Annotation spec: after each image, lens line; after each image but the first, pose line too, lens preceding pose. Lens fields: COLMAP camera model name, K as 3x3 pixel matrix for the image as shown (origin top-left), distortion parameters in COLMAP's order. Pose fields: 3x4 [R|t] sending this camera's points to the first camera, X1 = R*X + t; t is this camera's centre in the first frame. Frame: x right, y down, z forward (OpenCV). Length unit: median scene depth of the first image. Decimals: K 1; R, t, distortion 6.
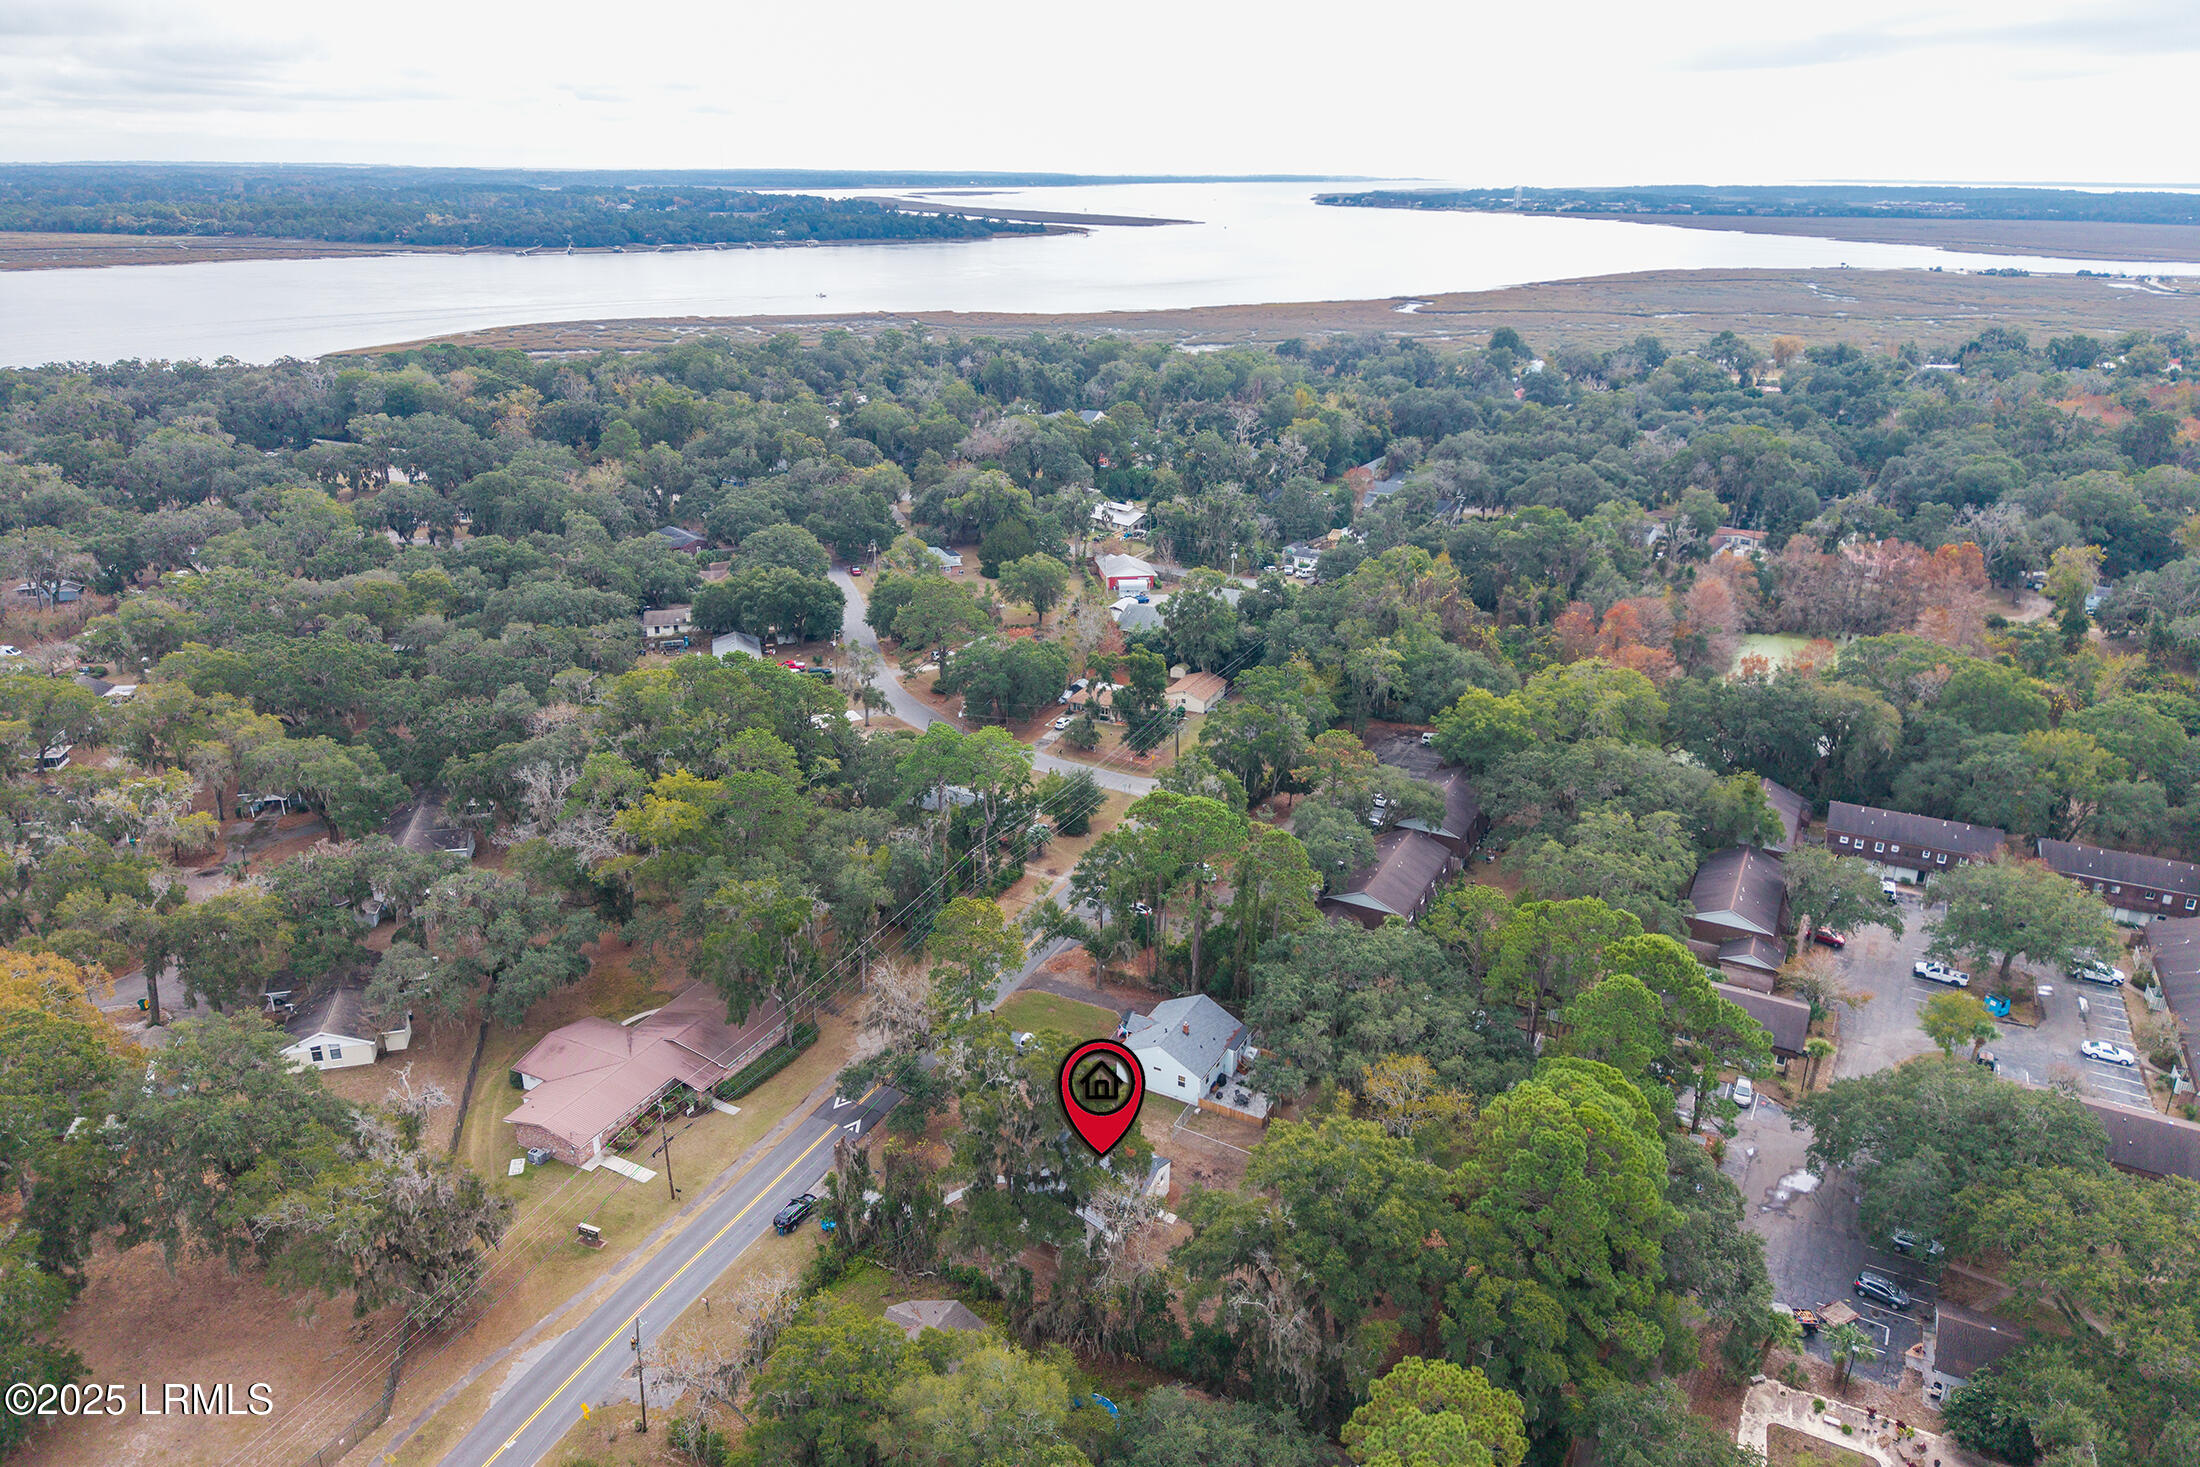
lens RADIAL K [[1471.3, 0, 1102.8], [0, 1471.3, 739.8], [0, 0, 1]] dist [0.026533, -0.030373]
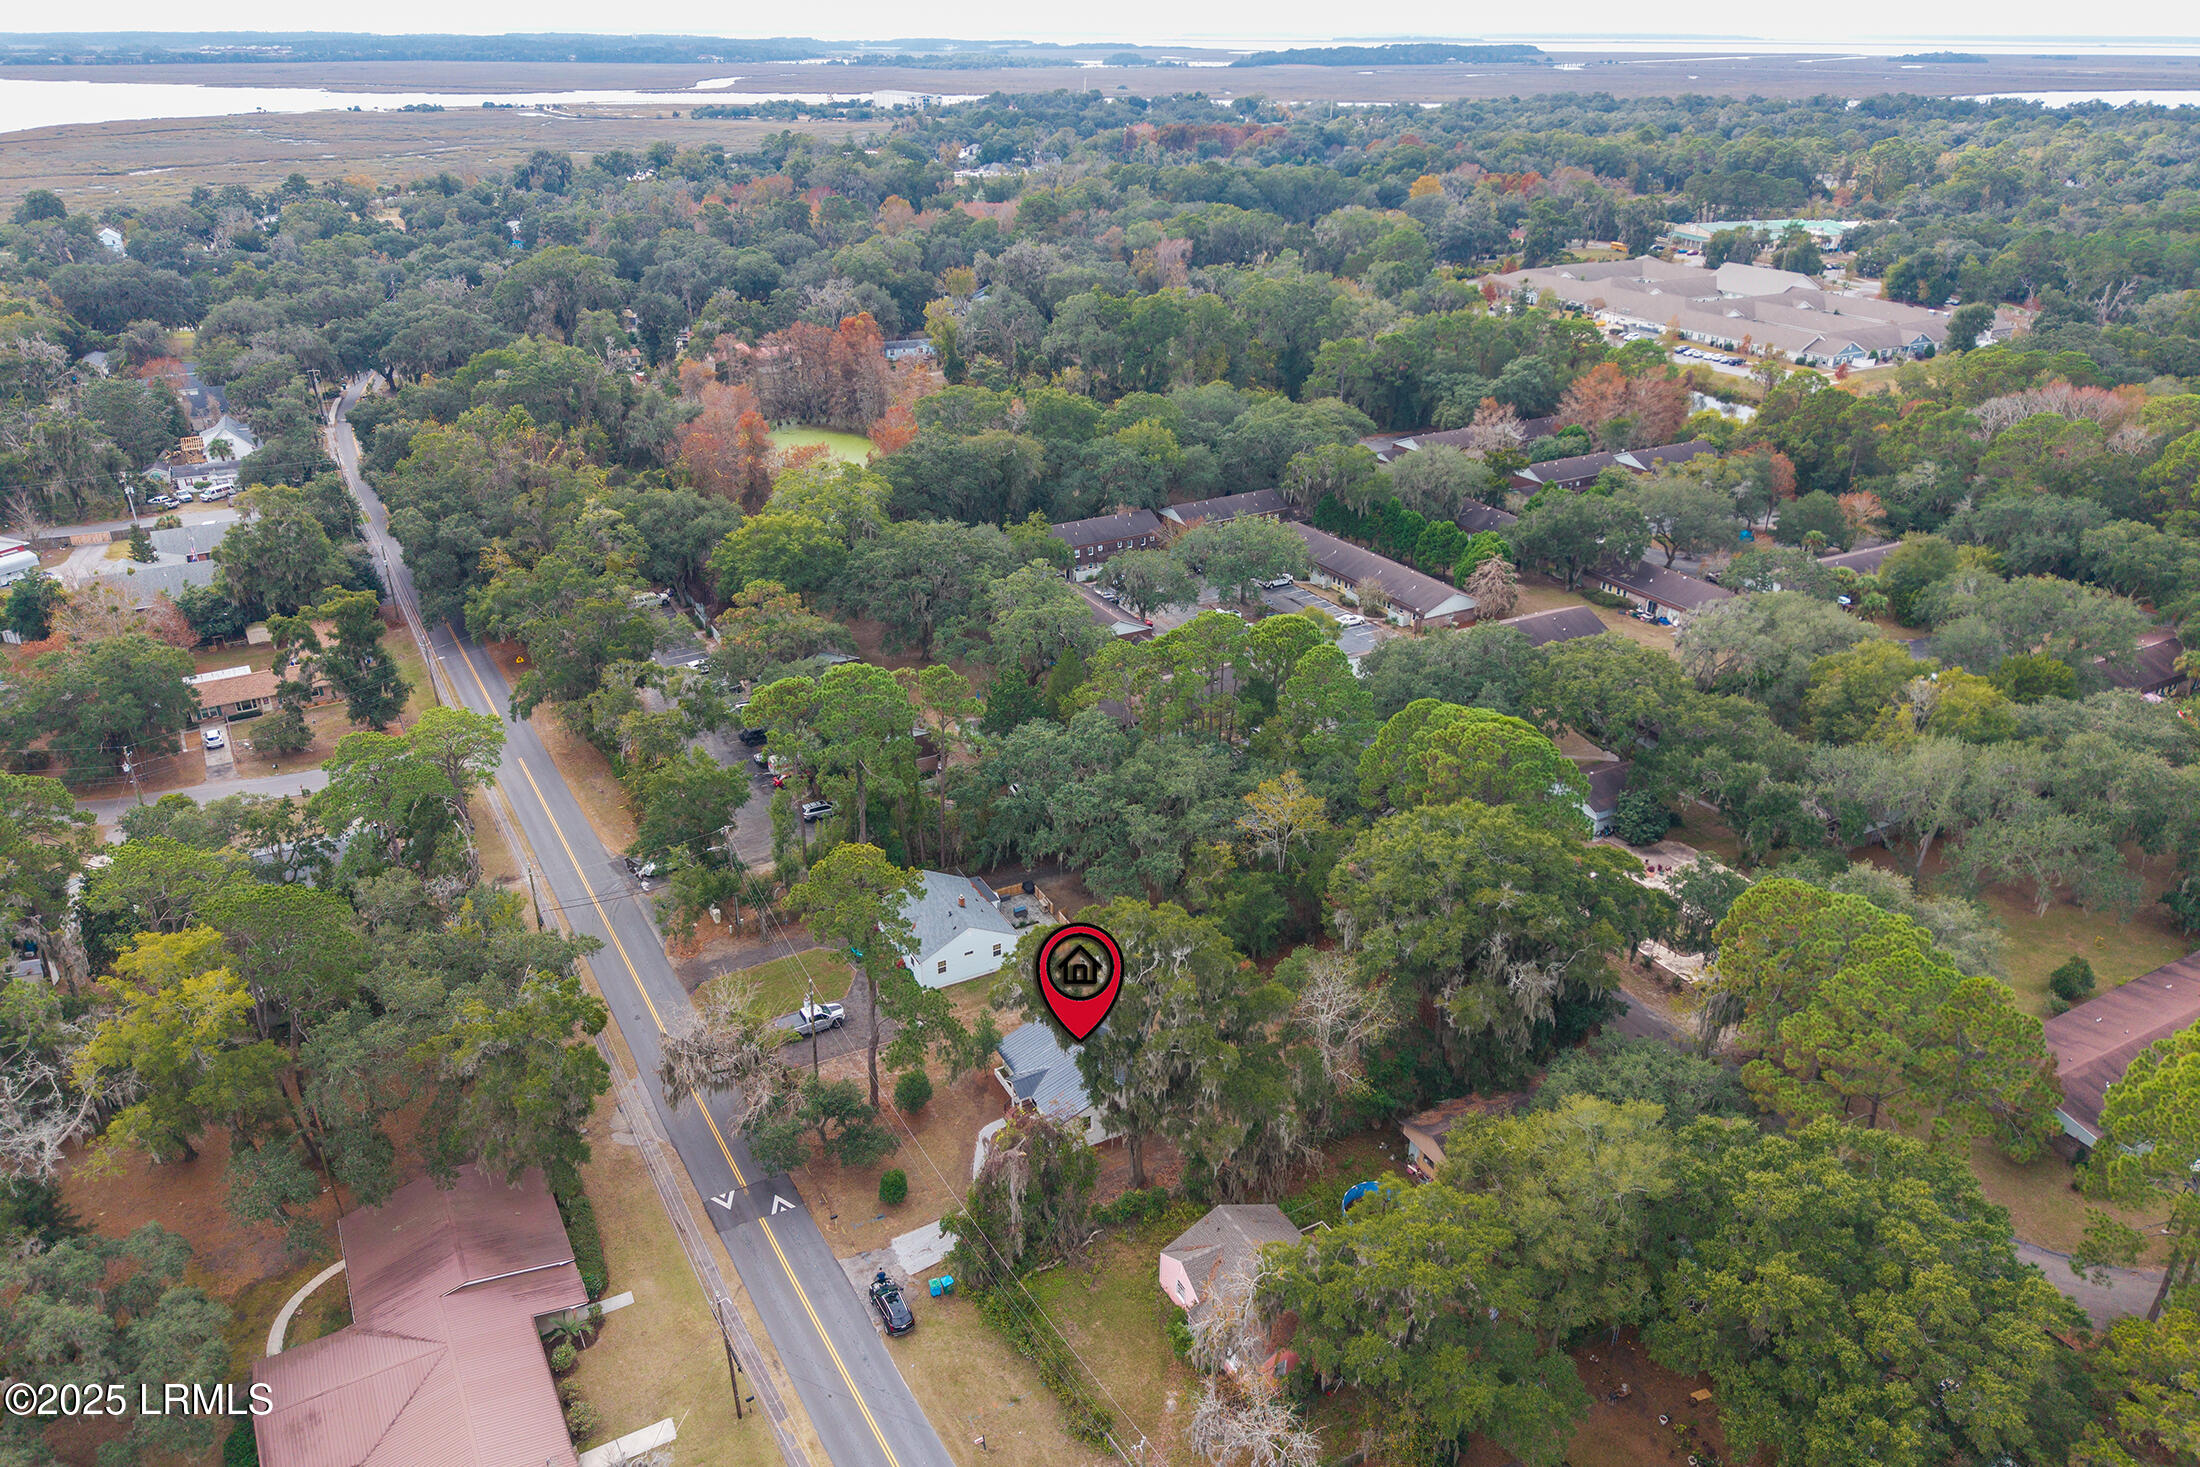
lens RADIAL K [[1471.3, 0, 1102.8], [0, 1471.3, 739.8], [0, 0, 1]] dist [0.026533, -0.030373]
pose [[0.549968, -0.369428, 0.749038, -0.198097], [0.302819, 0.924028, 0.233394, -0.028287], [-0.778354, 0.098464, 0.620056, 0.140179]]
